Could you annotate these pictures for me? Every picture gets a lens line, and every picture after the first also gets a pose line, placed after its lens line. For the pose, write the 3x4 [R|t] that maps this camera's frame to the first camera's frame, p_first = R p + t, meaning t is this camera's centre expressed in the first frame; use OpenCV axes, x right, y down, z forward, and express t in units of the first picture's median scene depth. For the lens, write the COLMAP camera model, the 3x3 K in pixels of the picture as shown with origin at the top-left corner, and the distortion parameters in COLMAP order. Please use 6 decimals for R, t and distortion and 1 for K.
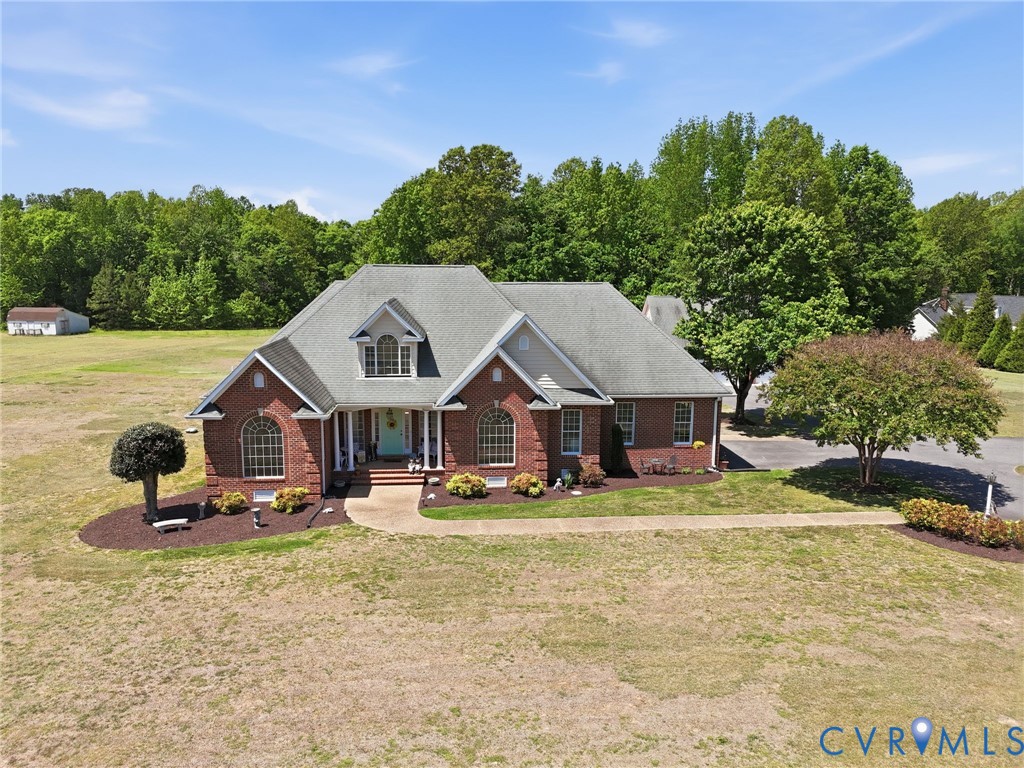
lens RADIAL K [[755.9, 0, 517.2], [0, 755.9, 382.4], [0, 0, 1]] dist [0.057429, -0.039516]
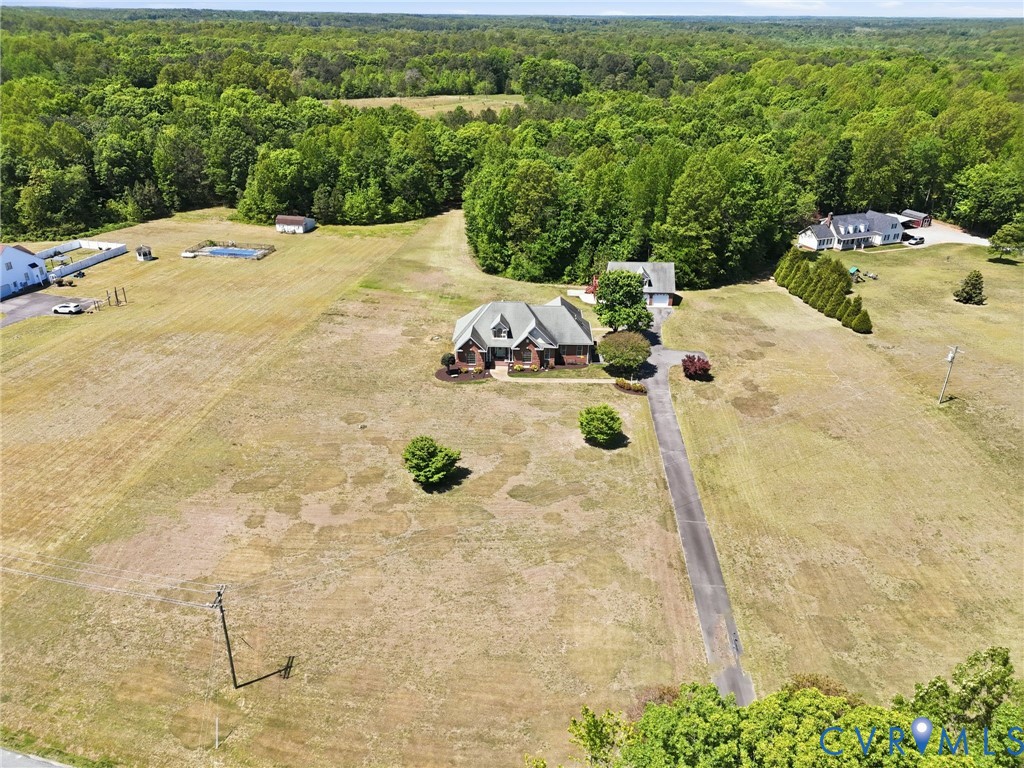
lens RADIAL K [[755.9, 0, 524.6], [0, 755.9, 402.3], [0, 0, 1]] dist [0.057429, -0.039516]
pose [[0.995556, 0.050847, -0.079262, 0.290277], [-0.024028, 0.950995, 0.308270, -0.930441], [0.091052, -0.304996, 0.947991, -2.873680]]
